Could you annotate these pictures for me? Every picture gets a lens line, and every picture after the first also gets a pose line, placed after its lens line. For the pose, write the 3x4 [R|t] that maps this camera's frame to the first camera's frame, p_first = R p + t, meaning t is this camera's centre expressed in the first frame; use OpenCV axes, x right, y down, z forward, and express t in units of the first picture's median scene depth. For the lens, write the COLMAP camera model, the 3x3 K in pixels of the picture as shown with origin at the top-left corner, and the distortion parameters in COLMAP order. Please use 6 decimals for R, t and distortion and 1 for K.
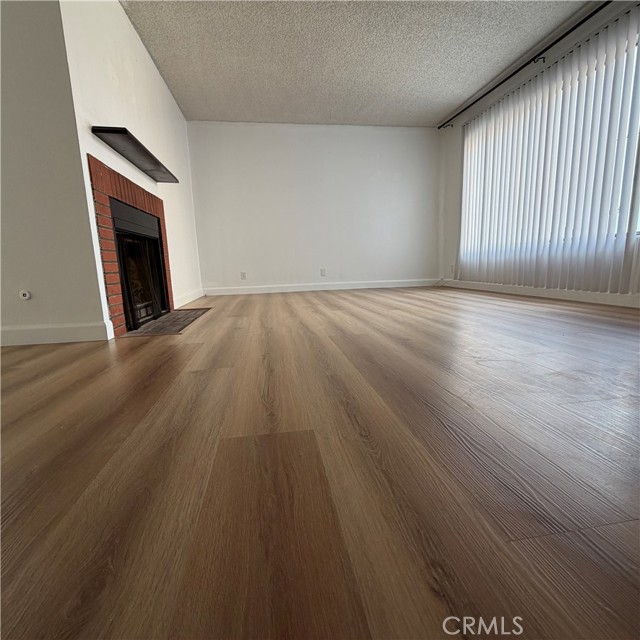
lens RADIAL K [[339.3, 0, 317.3], [0, 339.3, 321.9], [0, 0, 1]] dist [0.006962, -0.002296]
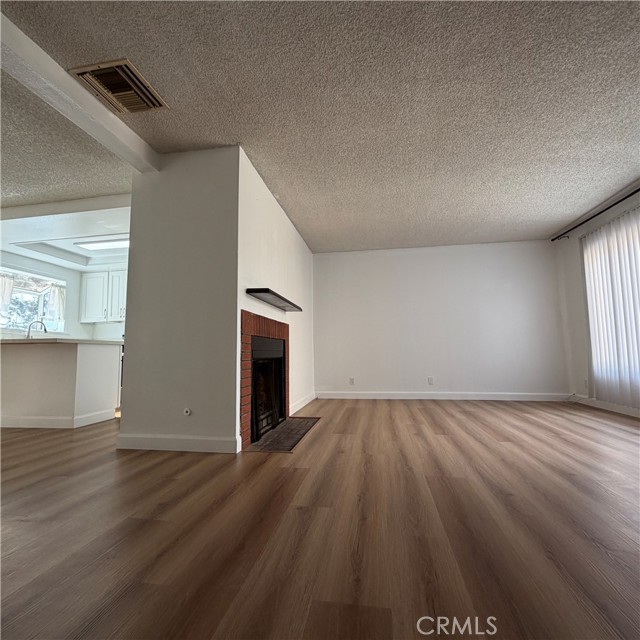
lens RADIAL K [[339.3, 0, 318.8], [0, 339.3, 322.2], [0, 0, 1]] dist [0.006962, -0.002296]
pose [[0.949027, -0.008326, -0.315085, 0.047826], [-0.070307, 0.968873, -0.237366, -0.123559], [0.307253, 0.247419, 0.918901, -0.135027]]
